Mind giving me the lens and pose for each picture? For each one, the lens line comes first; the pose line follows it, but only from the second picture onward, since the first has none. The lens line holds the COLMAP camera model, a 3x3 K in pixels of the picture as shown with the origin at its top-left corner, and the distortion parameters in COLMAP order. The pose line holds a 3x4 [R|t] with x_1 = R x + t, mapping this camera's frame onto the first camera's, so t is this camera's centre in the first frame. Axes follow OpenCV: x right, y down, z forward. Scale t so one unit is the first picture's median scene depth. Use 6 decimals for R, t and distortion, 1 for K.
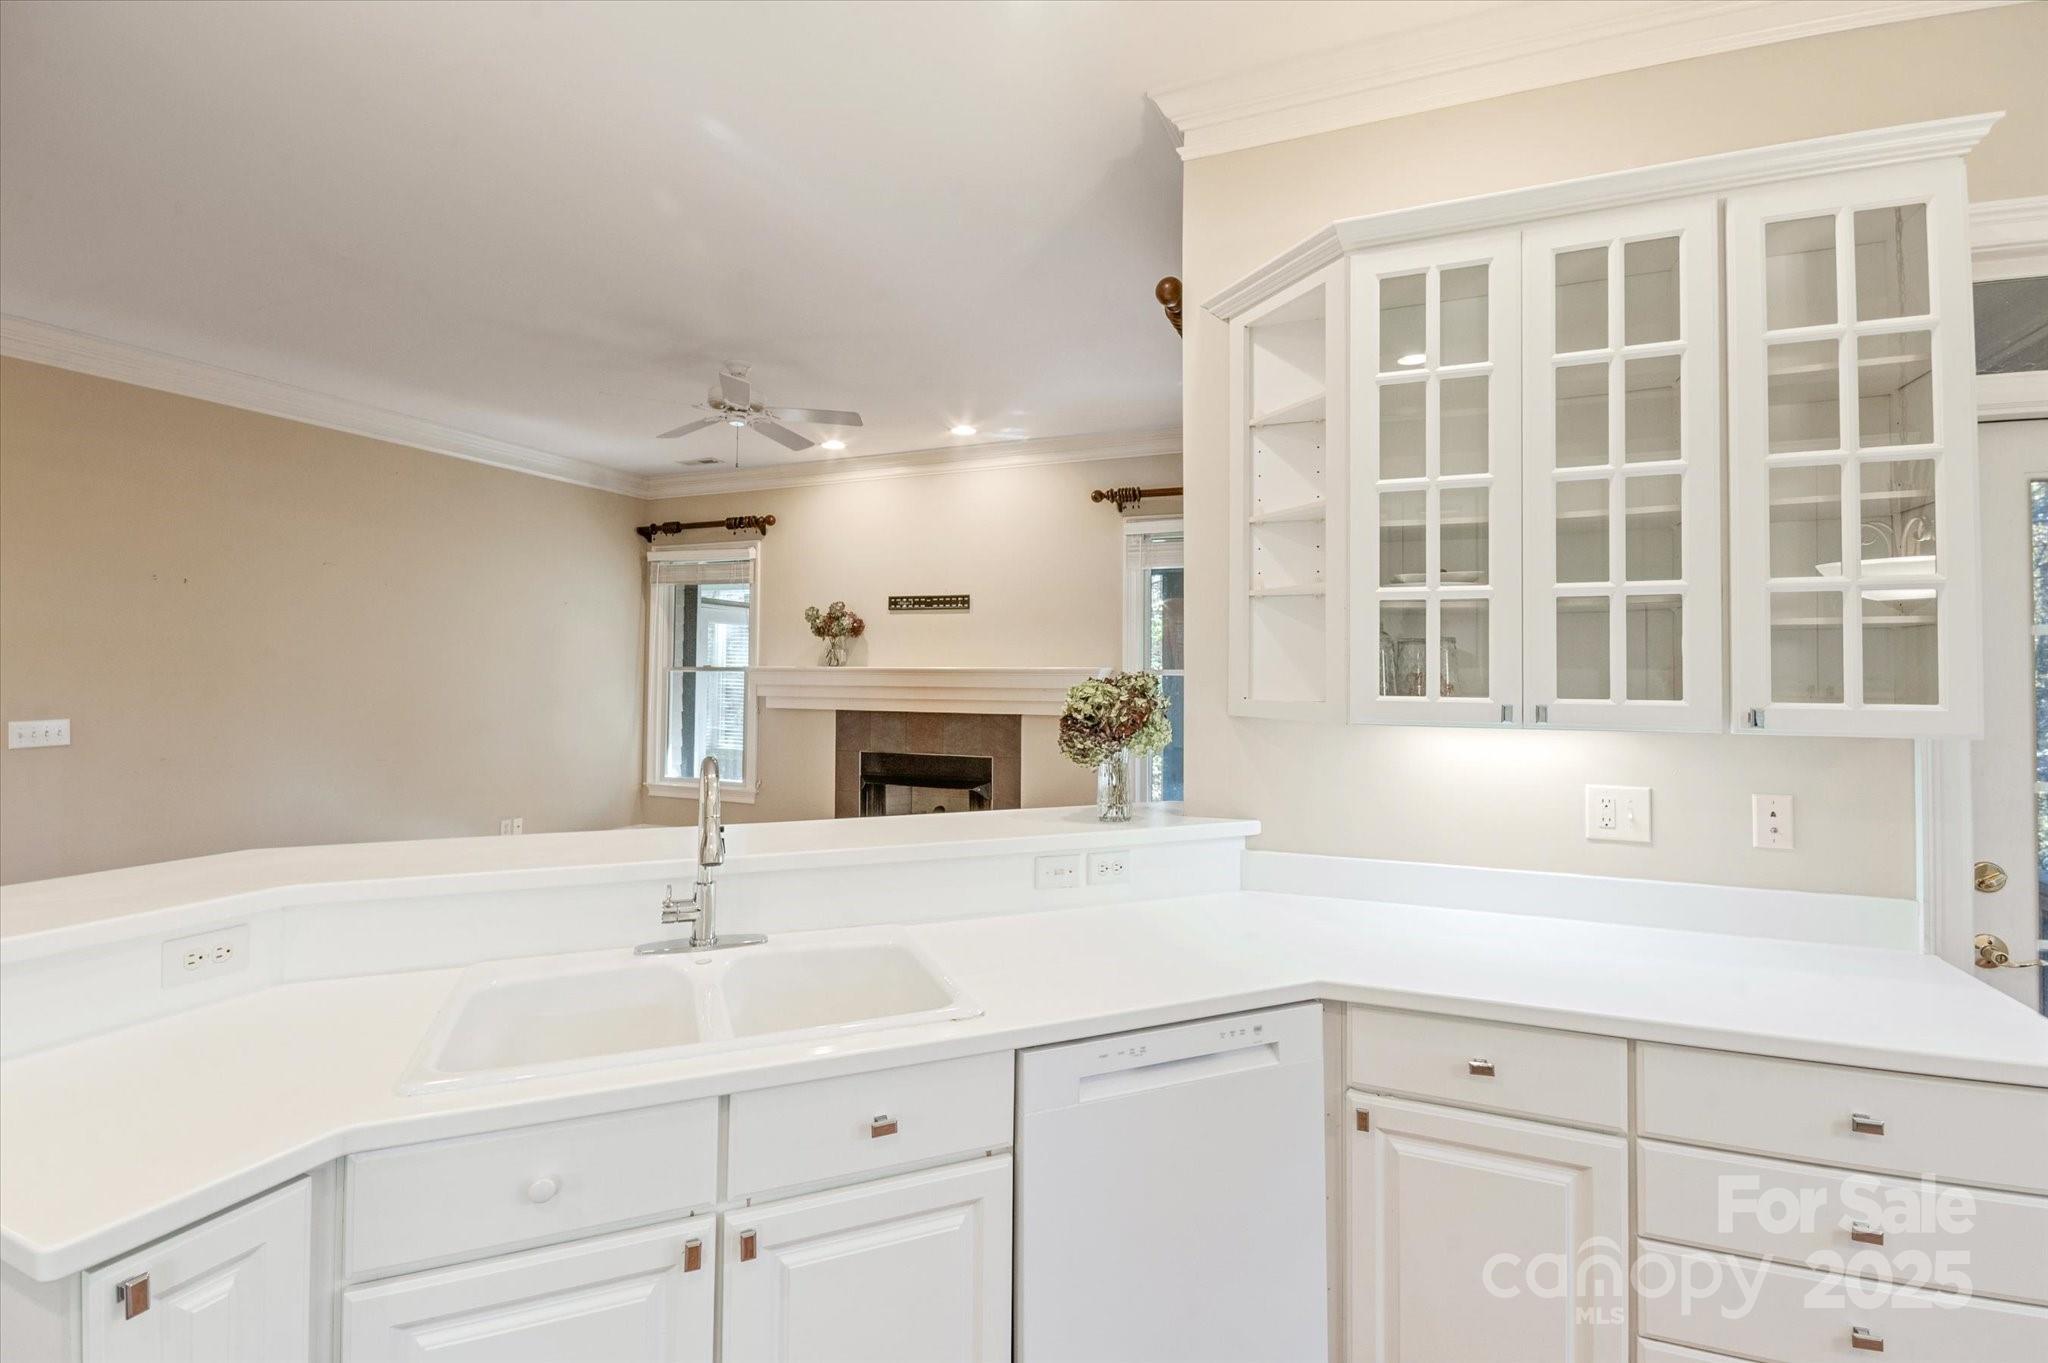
lens RADIAL K [[914.3, 0, 1042.0], [0, 914.3, 648.4], [0, 0, 1]] dist [-0.003271, -0.001339]
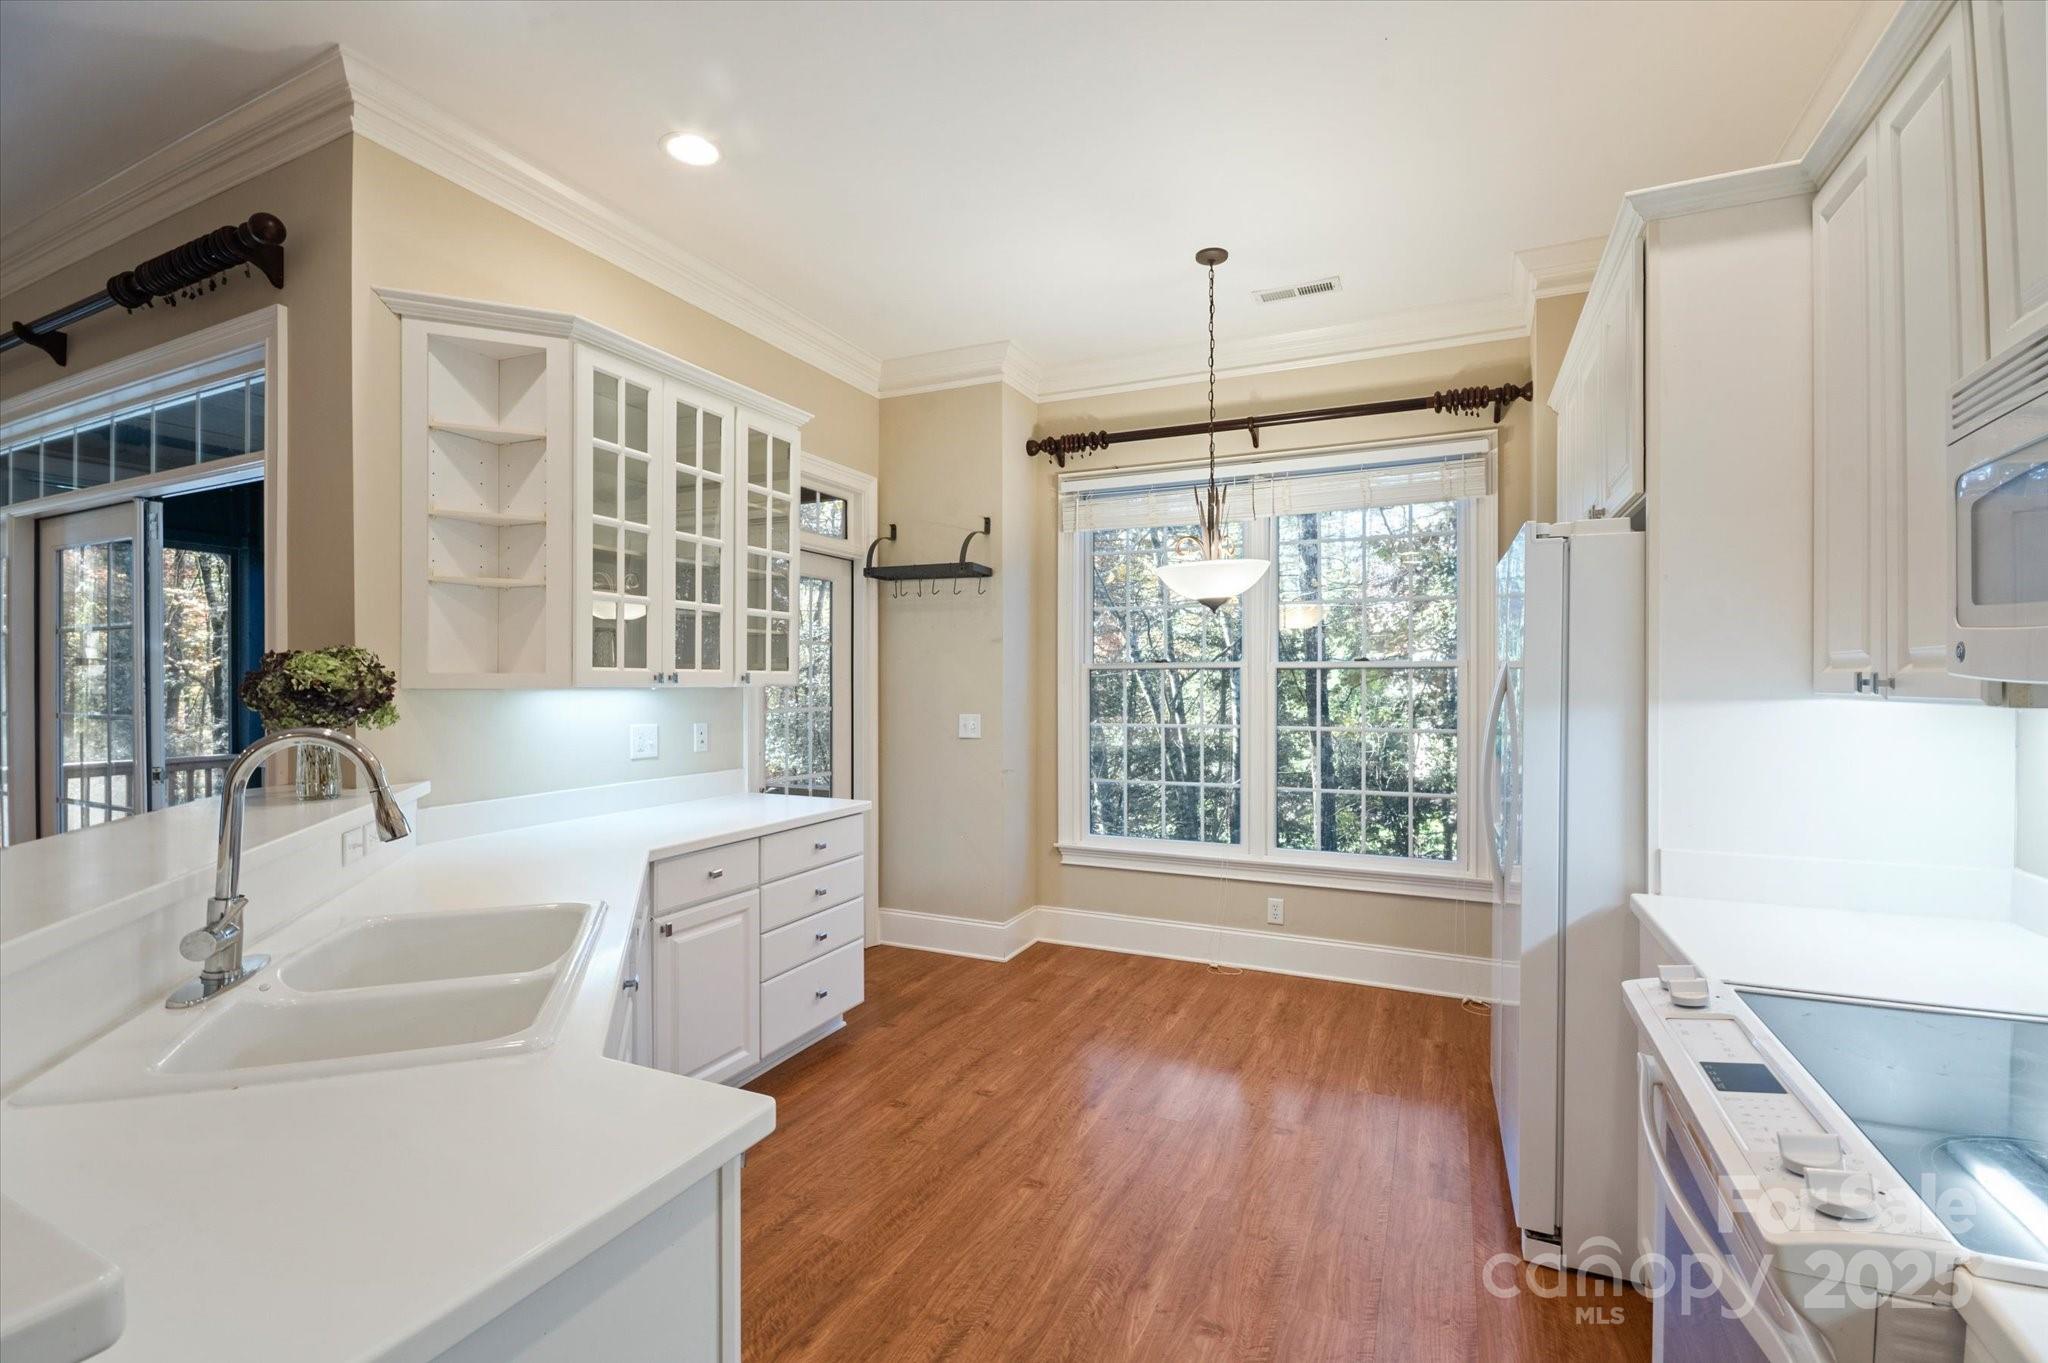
lens RADIAL K [[914.3, 0, 998.9], [0, 914.3, 699.0], [0, 0, 1]] dist [-0.003271, -0.001339]
pose [[0.059547, -0.025378, 0.997903, -1.045280], [-0.023989, 0.999352, 0.026846, 0.048903], [-0.997937, -0.025537, 0.058900, 0.297070]]
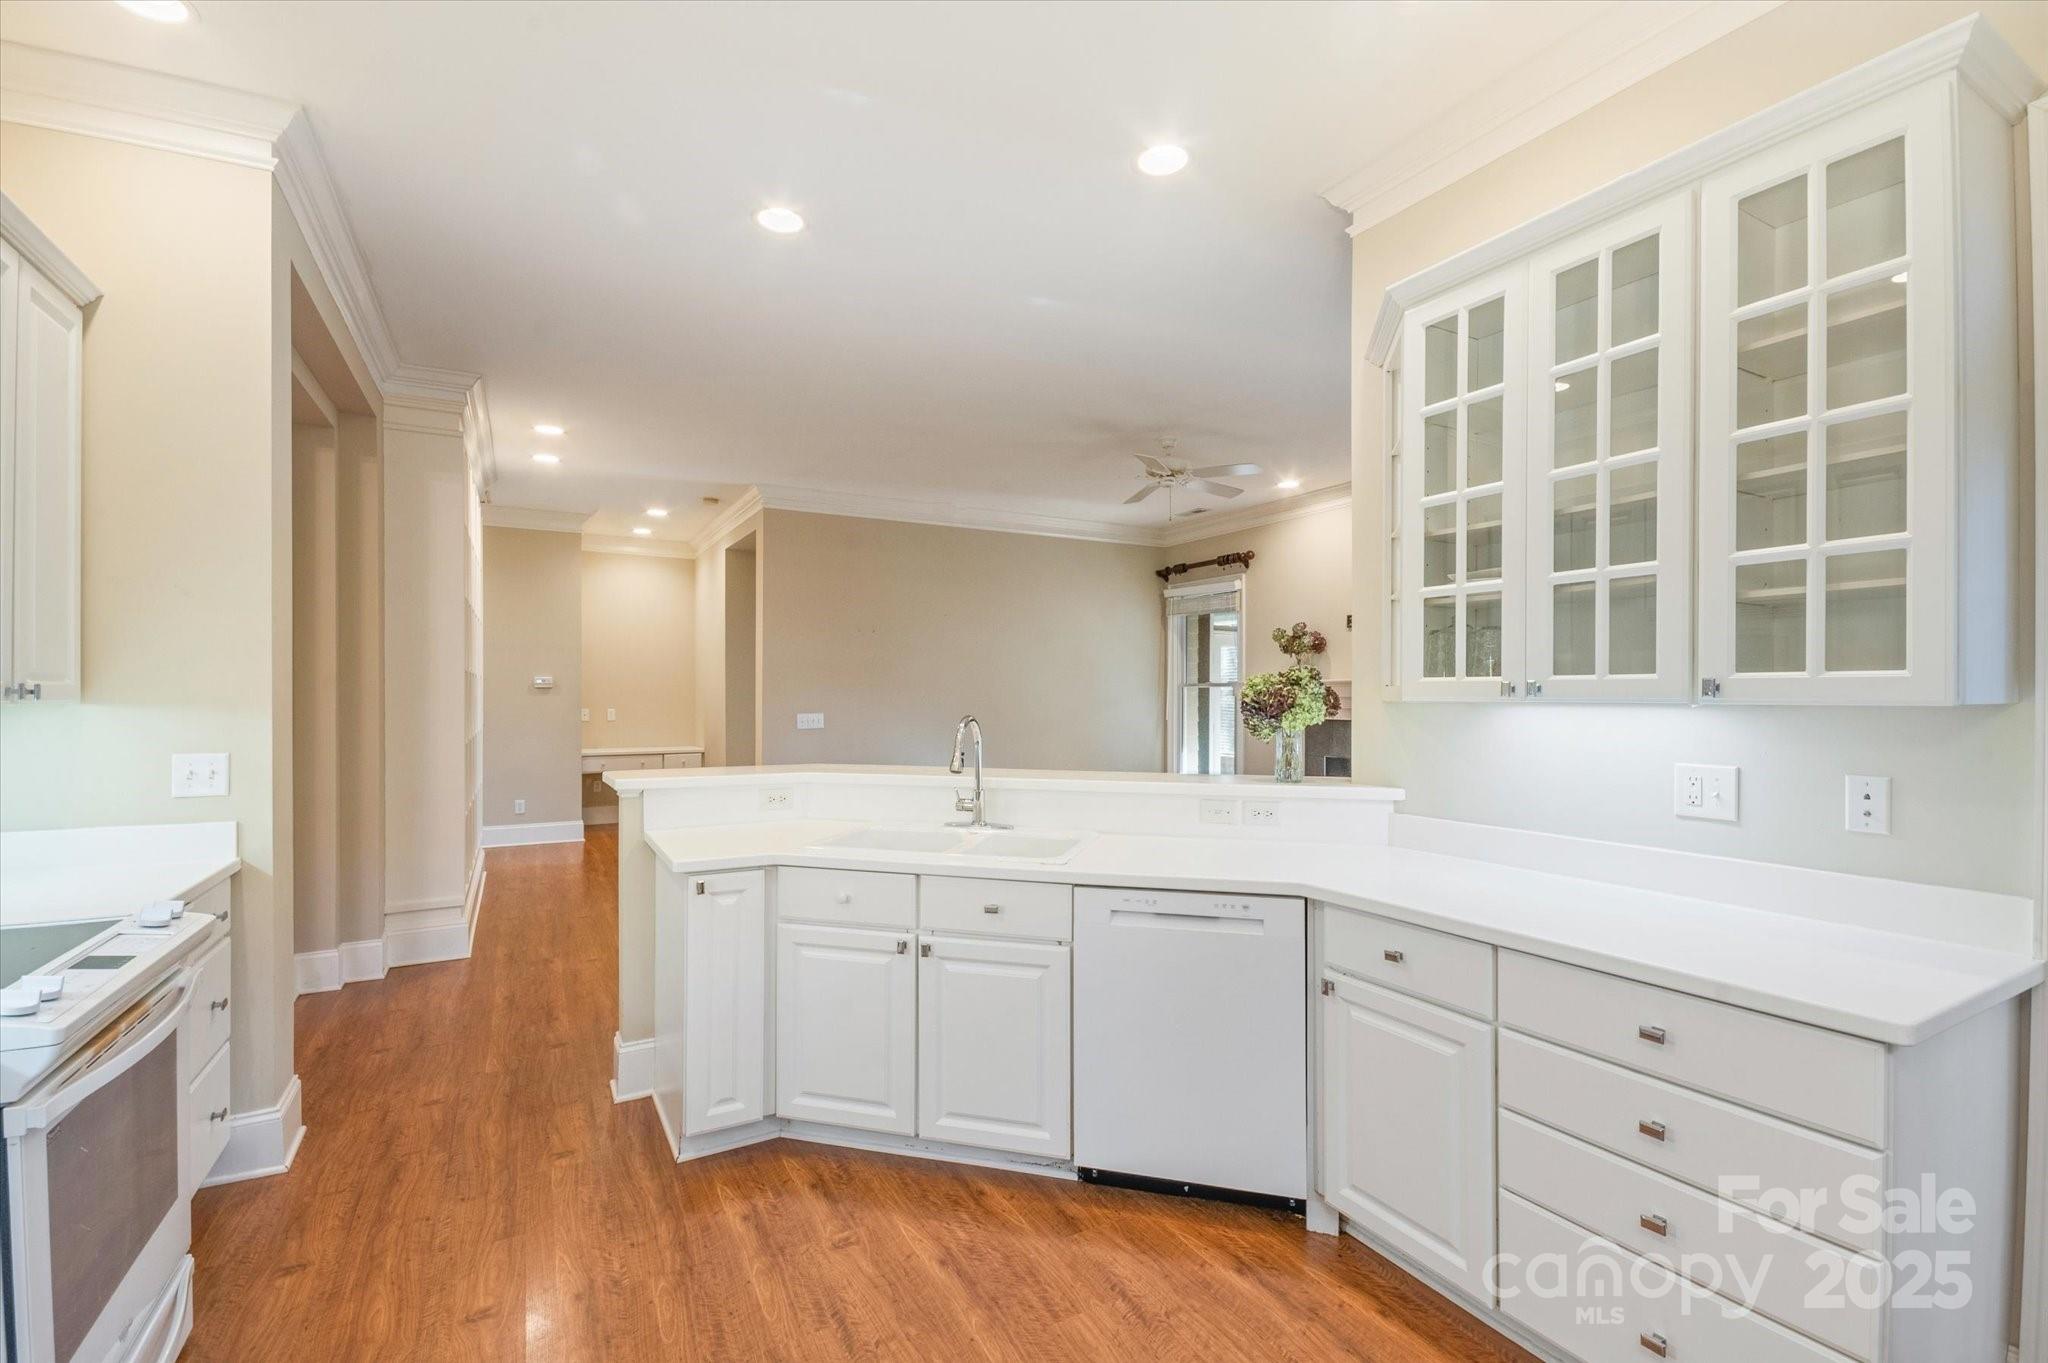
lens RADIAL K [[914.3, 0, 1049.3], [0, 914.3, 701.2], [0, 0, 1]] dist [-0.003271, -0.001339]
pose [[0.790740, -0.002477, -0.612147, 0.734123], [0.020723, 0.999527, 0.022725, 0.046690], [0.611801, -0.030655, 0.790417, -0.262011]]
